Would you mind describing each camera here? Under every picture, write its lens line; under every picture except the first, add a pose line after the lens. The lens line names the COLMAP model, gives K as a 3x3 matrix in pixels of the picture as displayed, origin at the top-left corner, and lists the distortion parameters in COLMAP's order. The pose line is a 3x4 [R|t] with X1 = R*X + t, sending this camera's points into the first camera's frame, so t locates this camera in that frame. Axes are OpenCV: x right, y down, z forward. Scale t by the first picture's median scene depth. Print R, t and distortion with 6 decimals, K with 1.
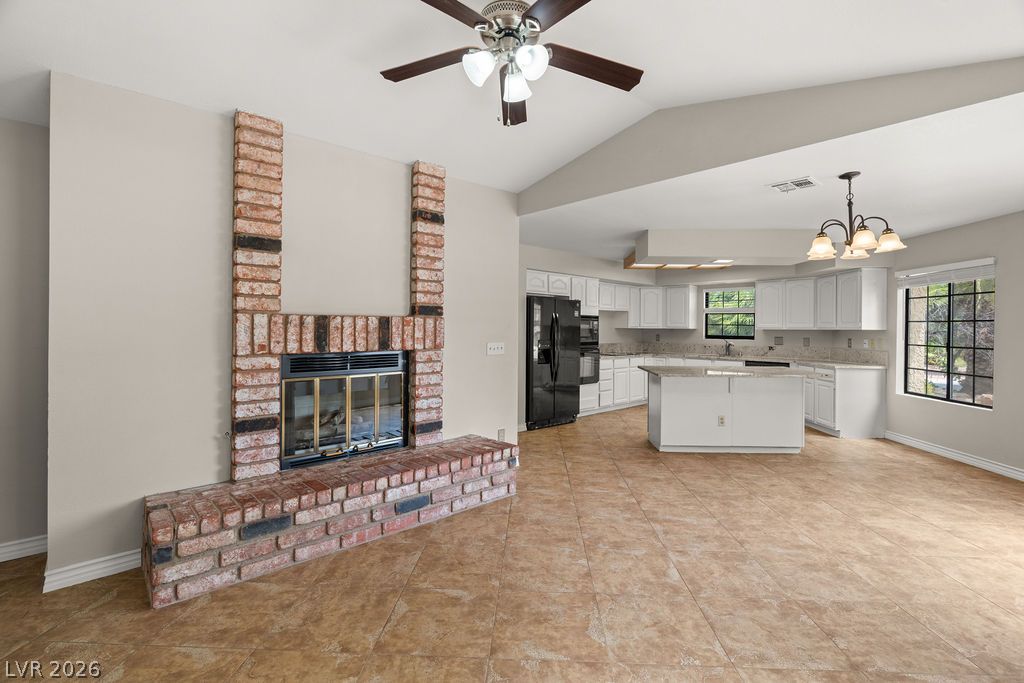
lens RADIAL K [[462.9, 0, 513.8], [0, 462.9, 330.4], [0, 0, 1]] dist [-0.009819, 0.003441]
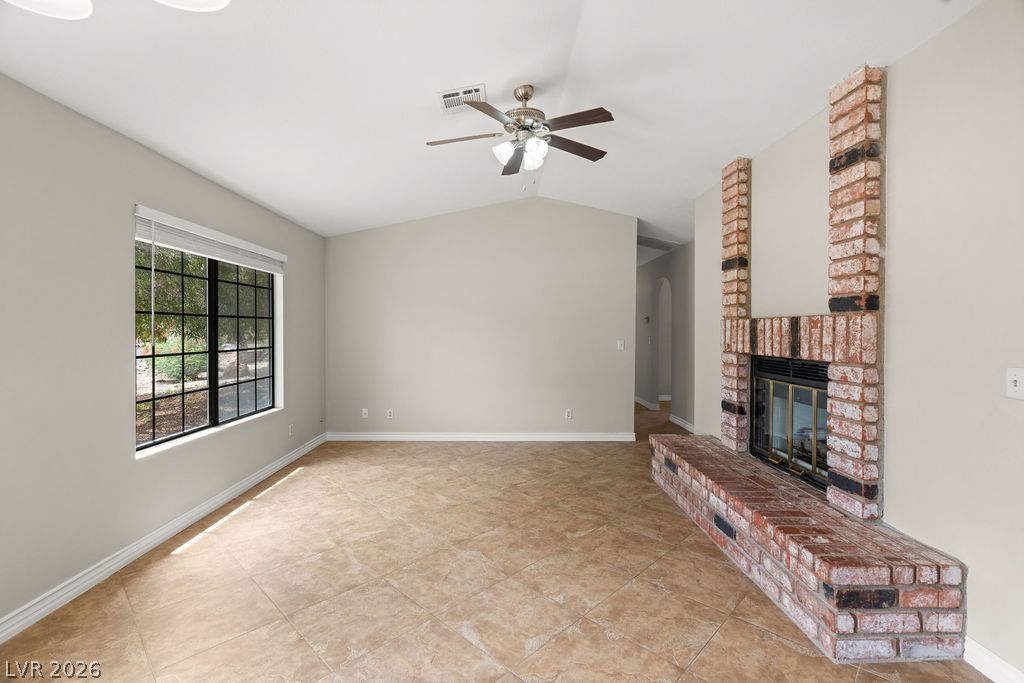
lens RADIAL K [[462.9, 0, 513.8], [0, 462.9, 330.4], [0, 0, 1]] dist [-0.009819, 0.003441]
pose [[-0.659740, -0.006308, -0.751468, 0.725099], [-0.013080, 0.999910, 0.003090, -0.001889], [0.751381, 0.011868, -0.659762, 1.270257]]
